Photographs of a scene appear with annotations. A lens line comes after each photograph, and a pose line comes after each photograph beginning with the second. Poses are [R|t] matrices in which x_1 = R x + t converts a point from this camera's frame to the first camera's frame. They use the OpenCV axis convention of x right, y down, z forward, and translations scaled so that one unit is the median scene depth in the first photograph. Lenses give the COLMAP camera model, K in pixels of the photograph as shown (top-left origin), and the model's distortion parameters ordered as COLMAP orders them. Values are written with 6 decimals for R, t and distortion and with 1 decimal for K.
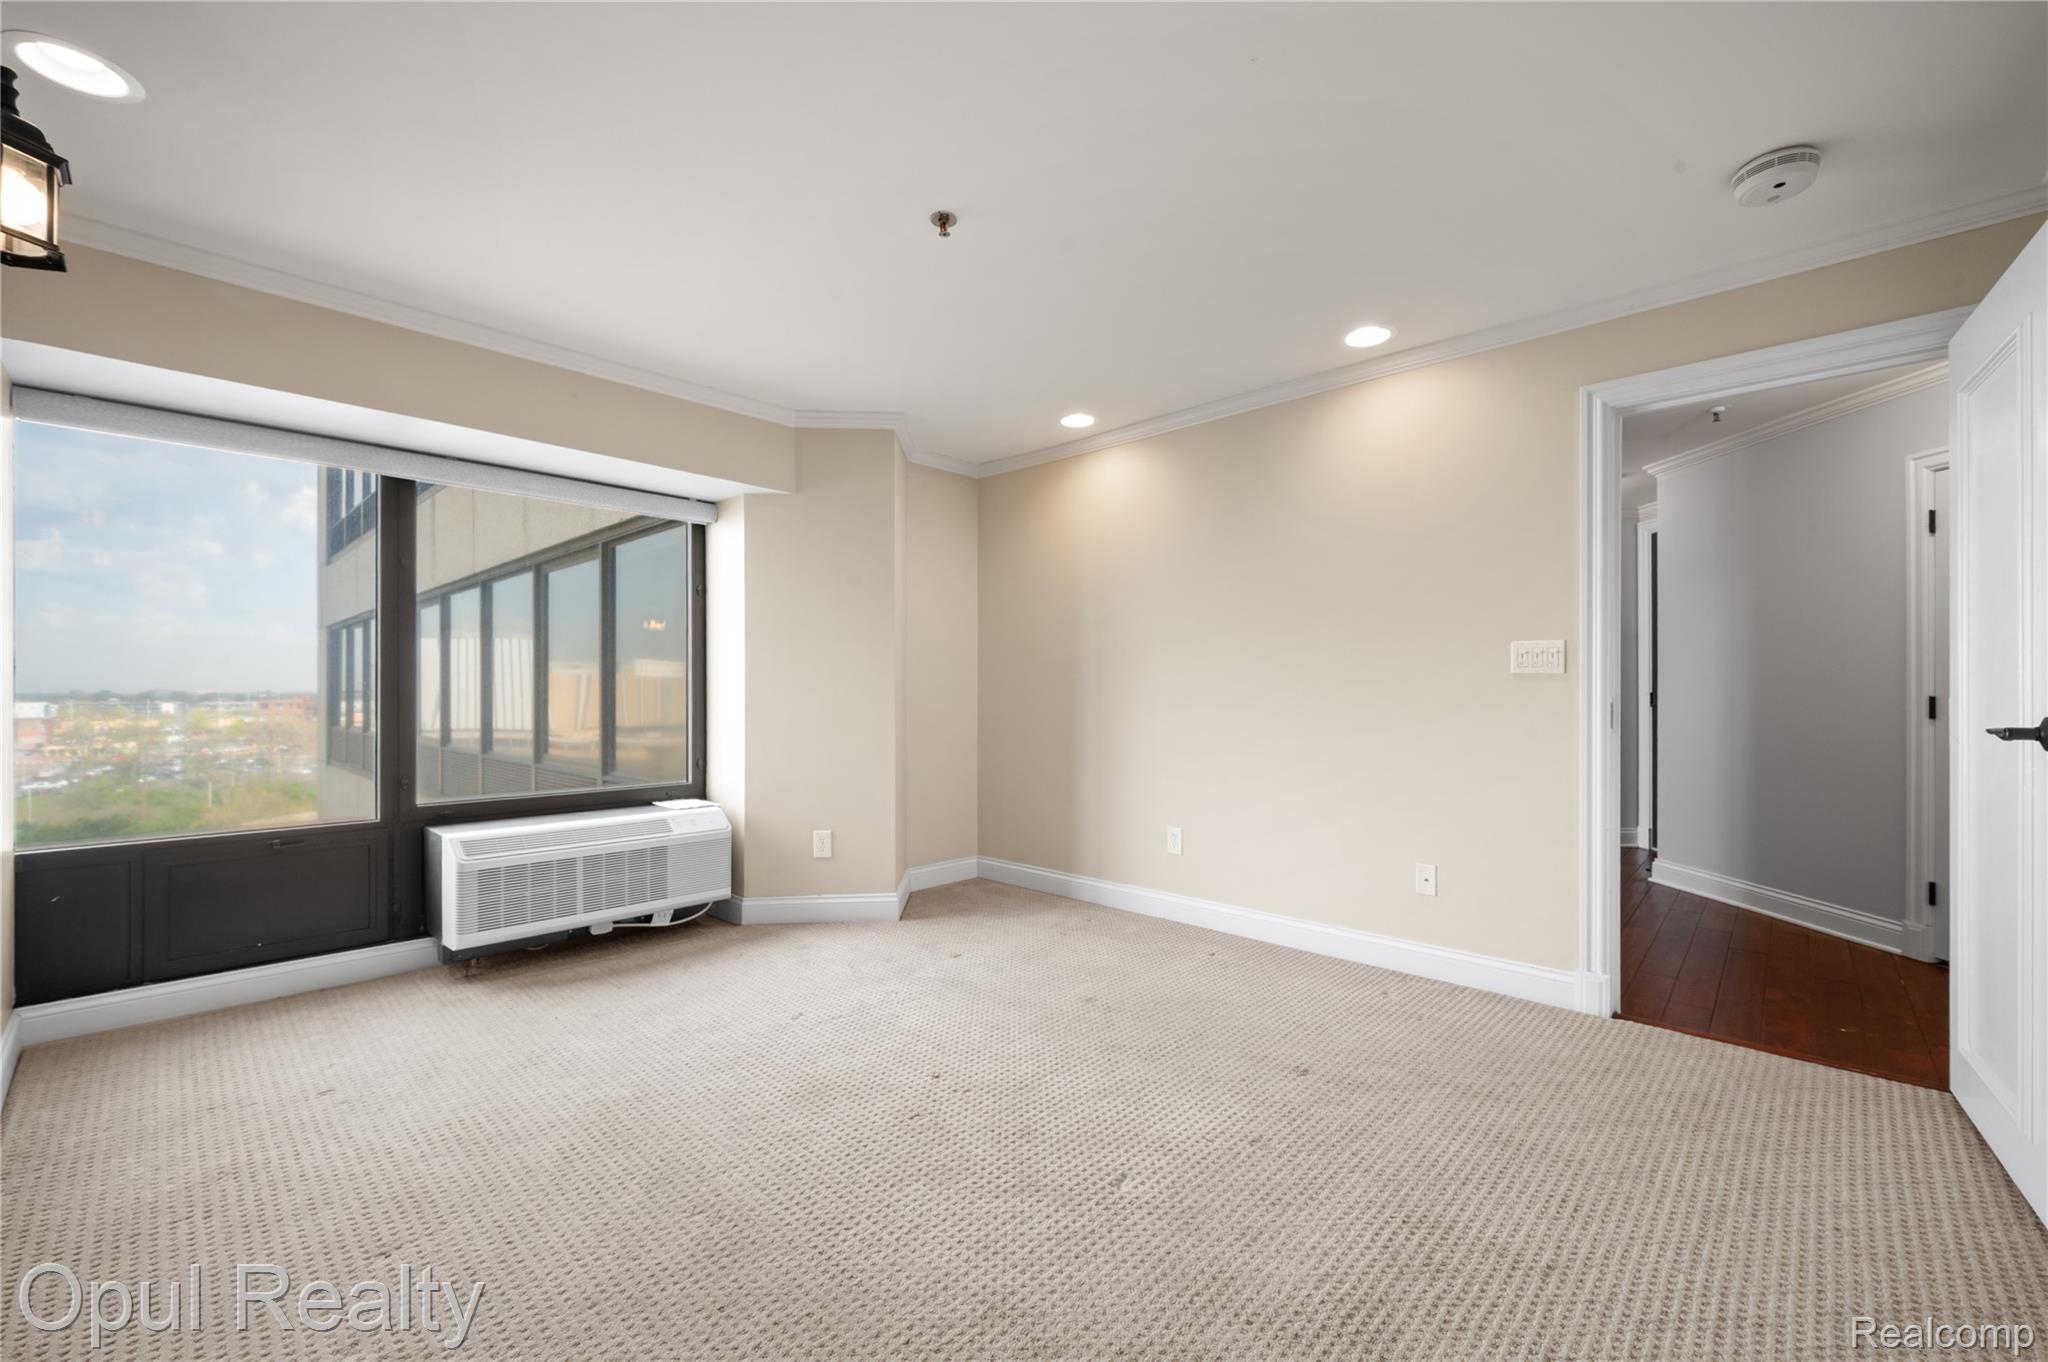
lens RADIAL K [[836.3, 0, 1024.0], [0, 836.3, 681.0], [0, 0, 1]] dist [0.000339, 0.000091]
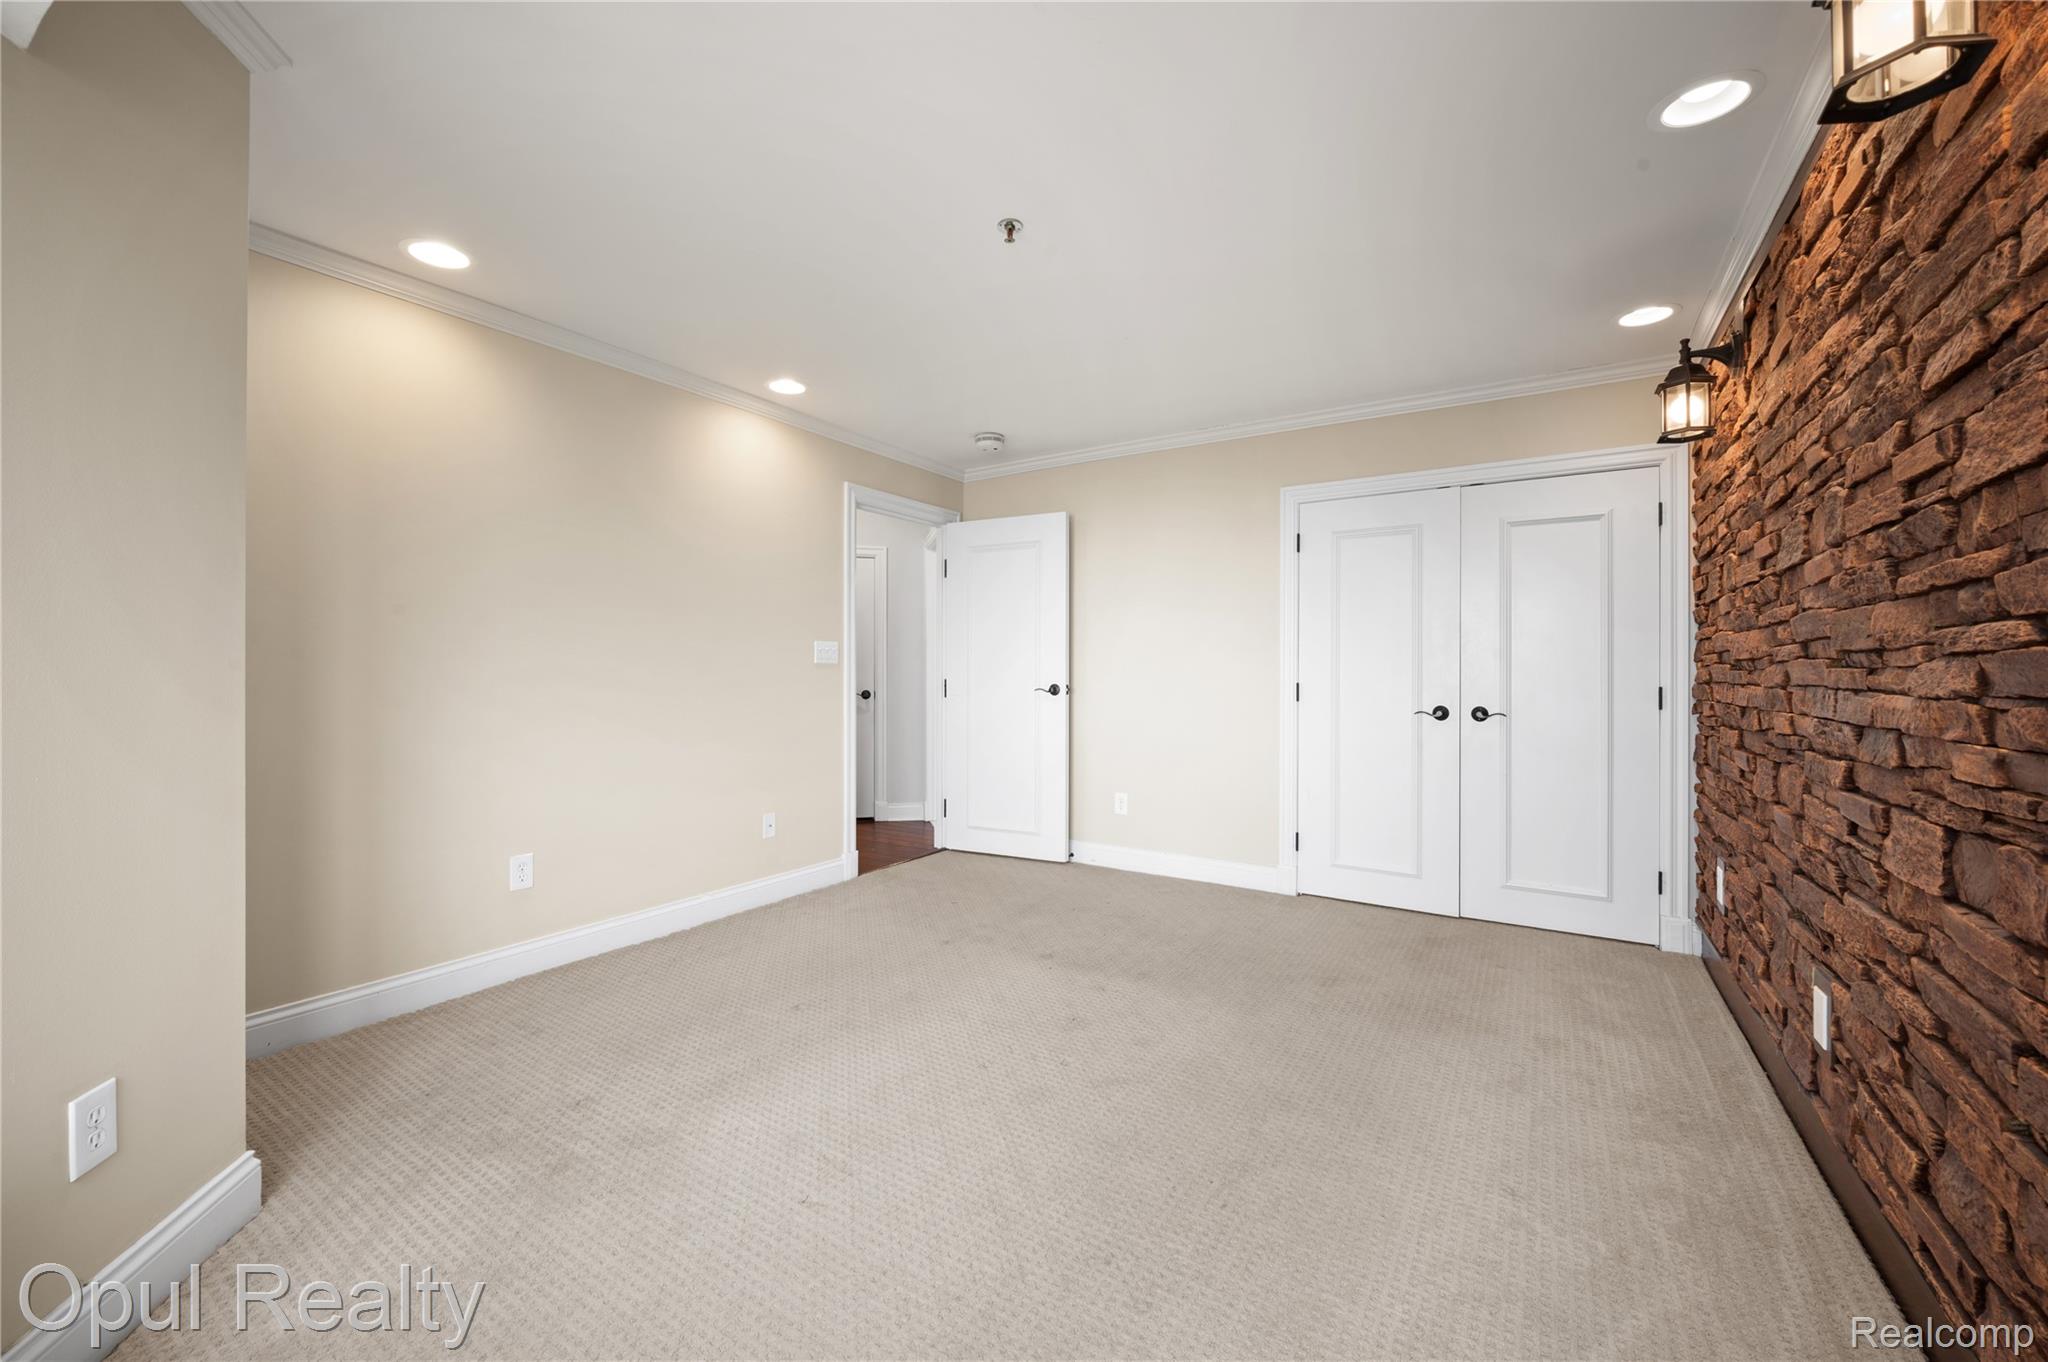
lens RADIAL K [[829.2, 0, 1024.5], [0, 829.2, 670.0], [0, 0, 1]] dist [0.000039, 0.000011]
pose [[-0.205186, 0.000715, 0.978723, -0.742109], [-0.011721, 0.999926, -0.003188, 0.001903], [-0.978653, -0.012126, -0.205162, 0.793777]]
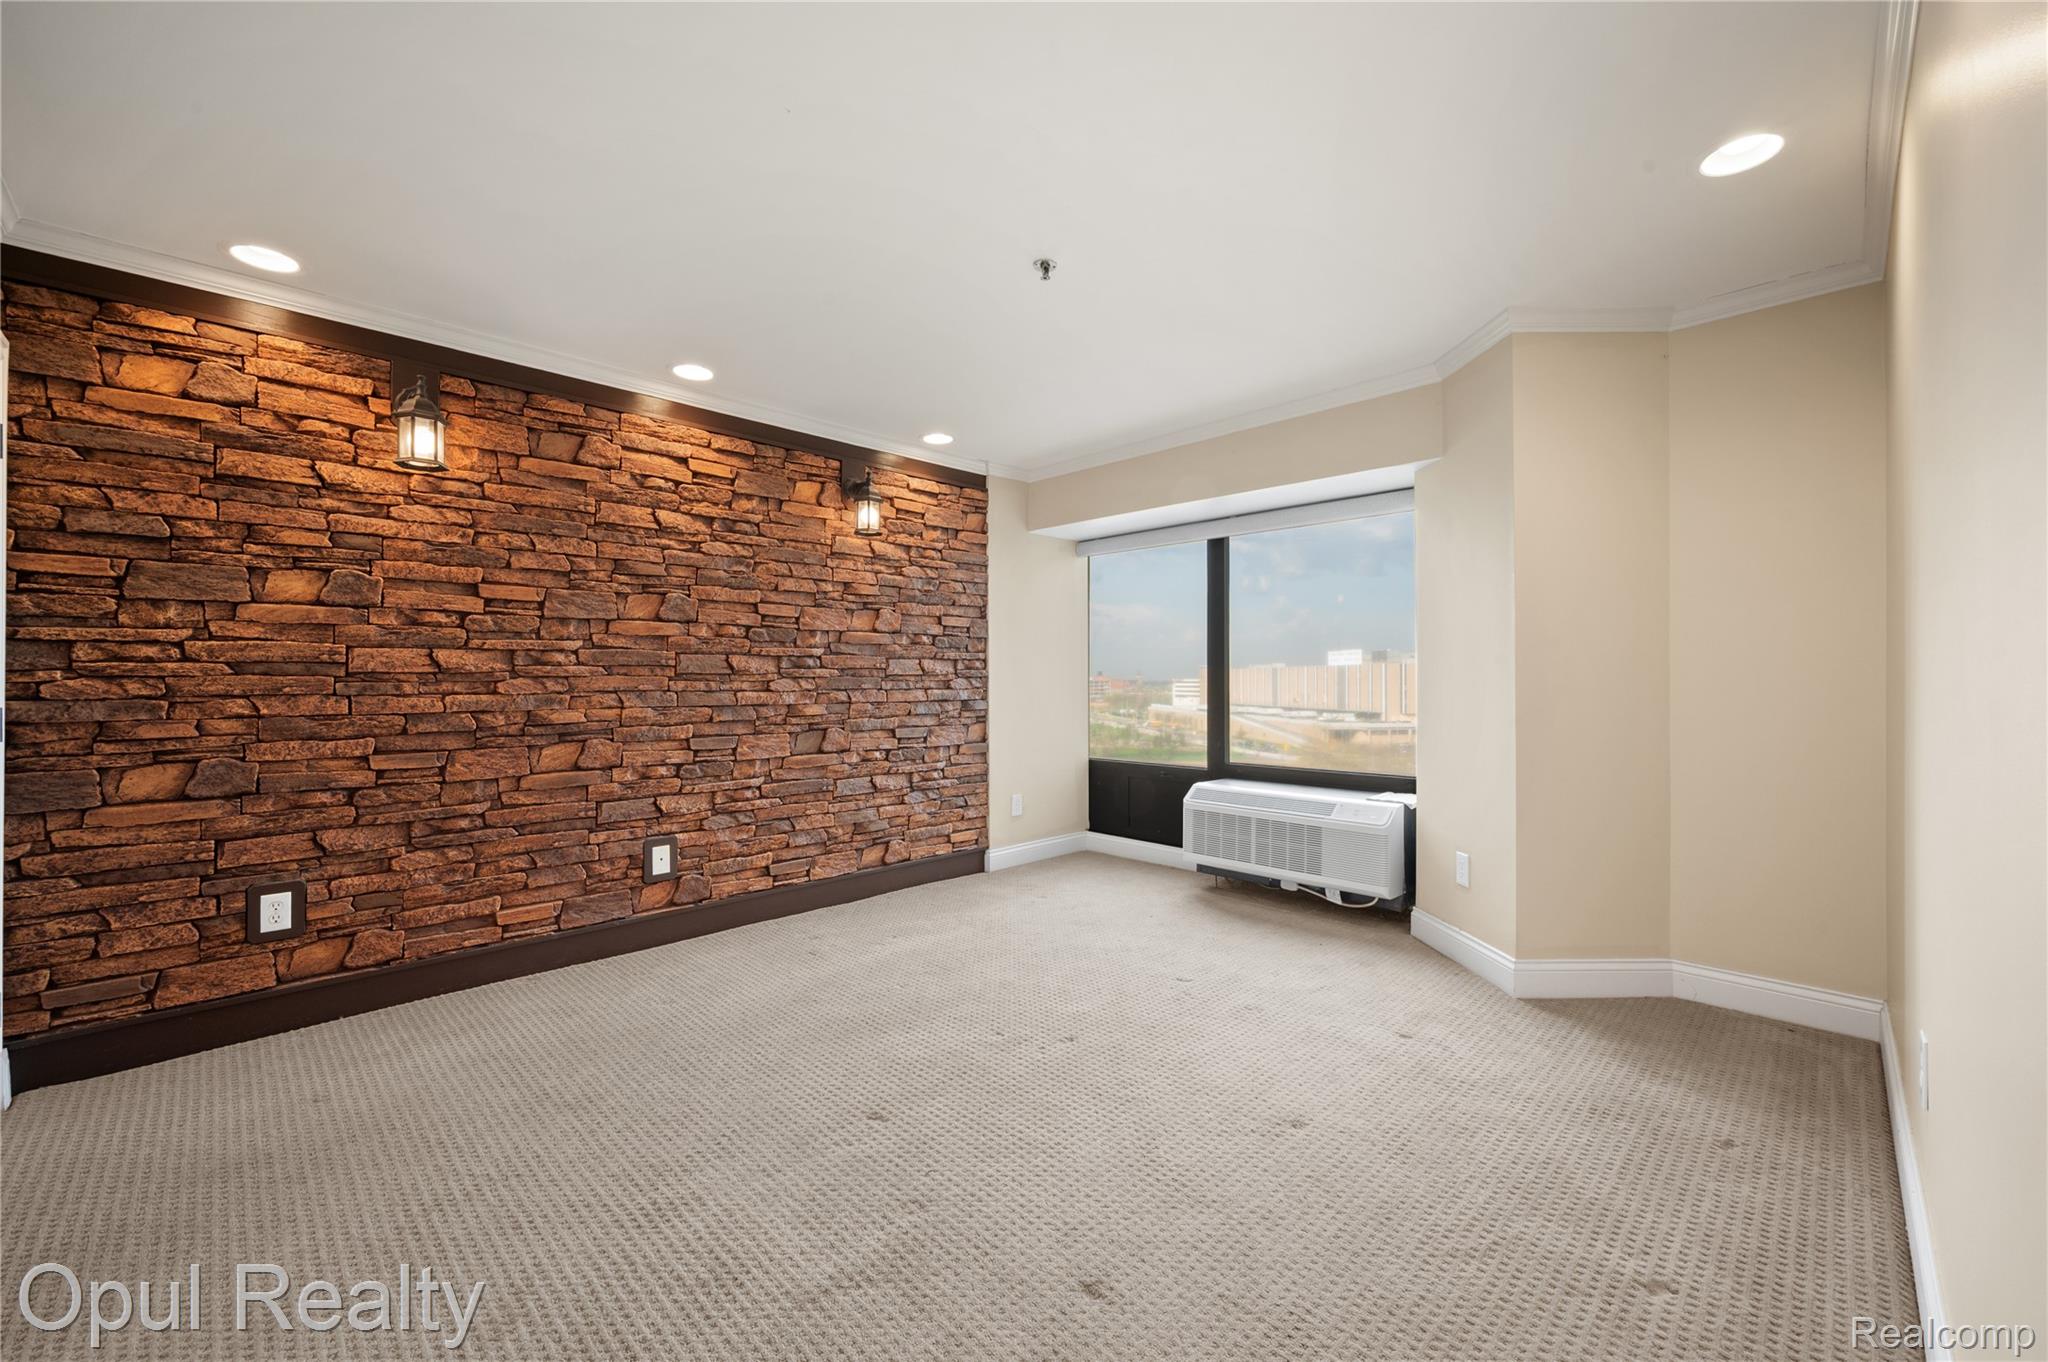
lens RADIAL K [[807.8, 0, 1024.0], [0, 807.8, 681.0], [0, 0, 1]] dist [-0.000074, -0.000035]
pose [[-0.018987, 0.000195, -0.999820, 0.650393], [0.008501, 0.999964, 0.000033, 0.004427], [0.999784, -0.008498, -0.018988, 0.662460]]
